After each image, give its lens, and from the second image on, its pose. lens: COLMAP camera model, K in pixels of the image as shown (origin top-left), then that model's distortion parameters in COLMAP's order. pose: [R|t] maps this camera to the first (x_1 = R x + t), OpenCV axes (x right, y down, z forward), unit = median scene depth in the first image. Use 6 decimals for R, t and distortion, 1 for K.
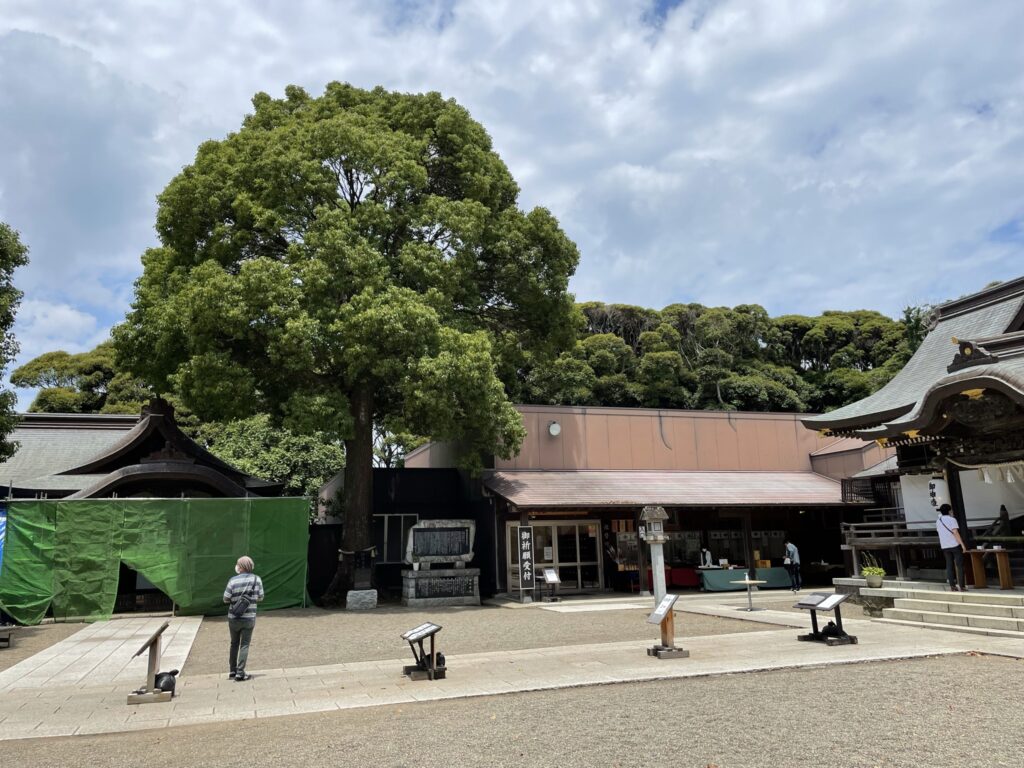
lens RADIAL K [[802.4, 0, 512.0], [0, 802.4, 384.0], [0, 0, 1]] dist [-0.003038, -0.006568]
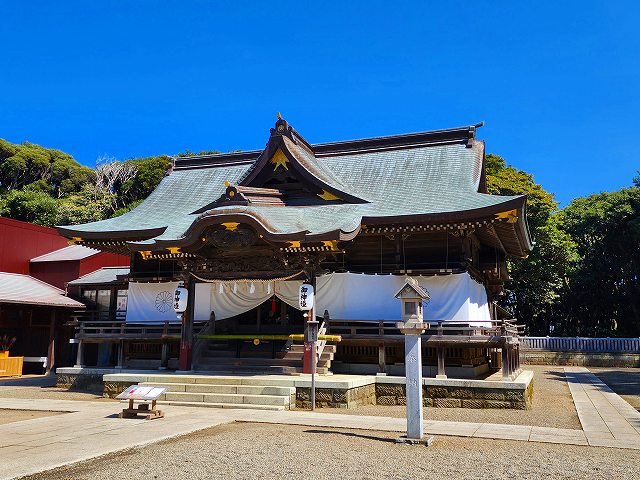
lens RADIAL K [[630.0, 0, 318.7], [0, 630.0, 228.2], [0, 0, 1]] dist [0.077300, -0.005698]
pose [[0.624271, 0.163679, 0.763868, -0.117898], [-0.175974, 0.982137, -0.066634, 0.054060], [-0.761130, -0.092823, 0.641923, 0.194764]]
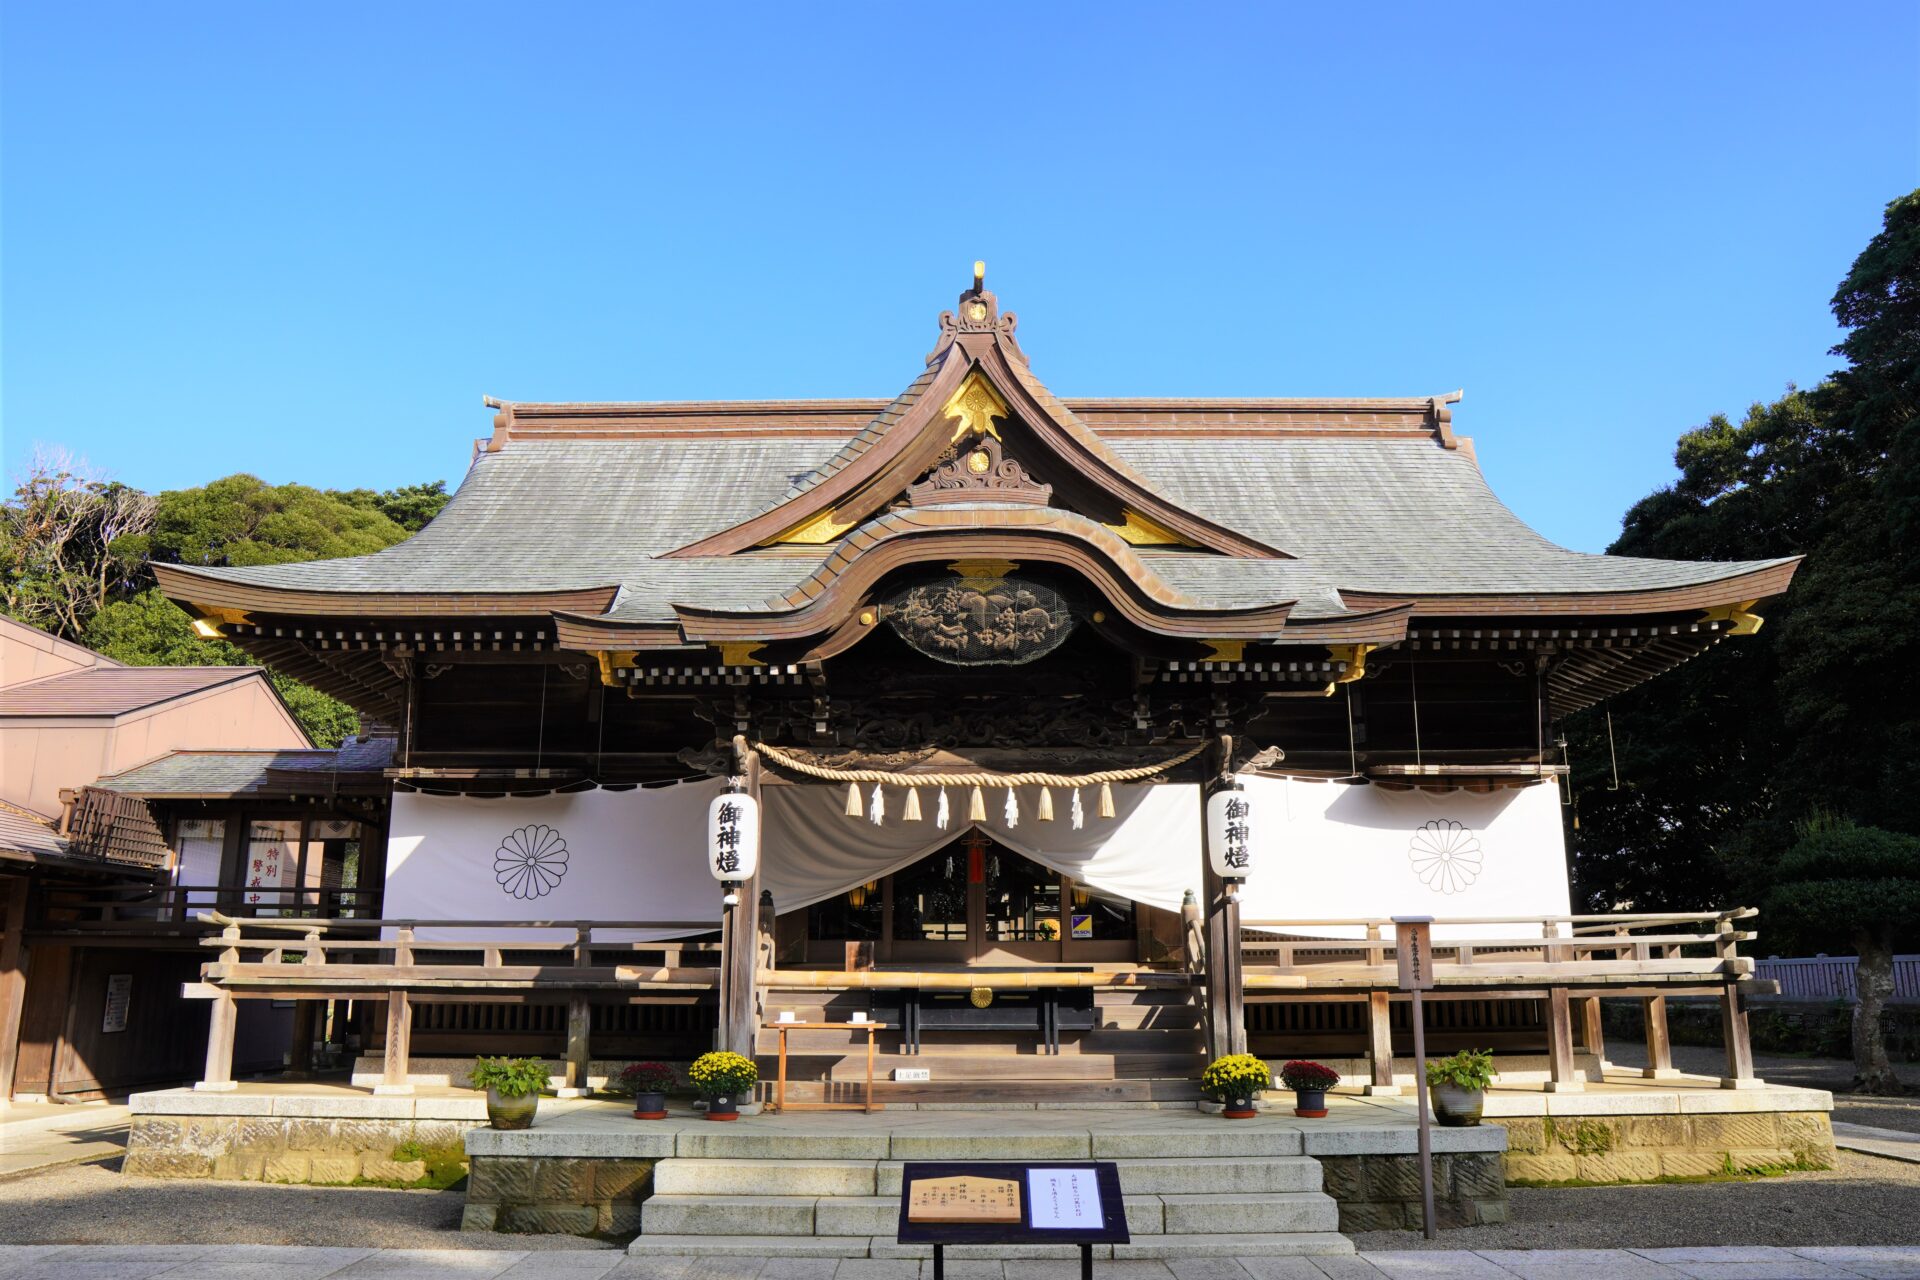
lens RADIAL K [[1351.7, 0, 961.8], [0, 1351.7, 666.3], [0, 0, 1]] dist [-0.056505, 0.001120]
pose [[0.315893, 0.234171, 0.919443, 0.013491], [-0.190179, 0.965025, -0.180440, 0.149583], [-0.929540, -0.117859, 0.349379, 0.708388]]
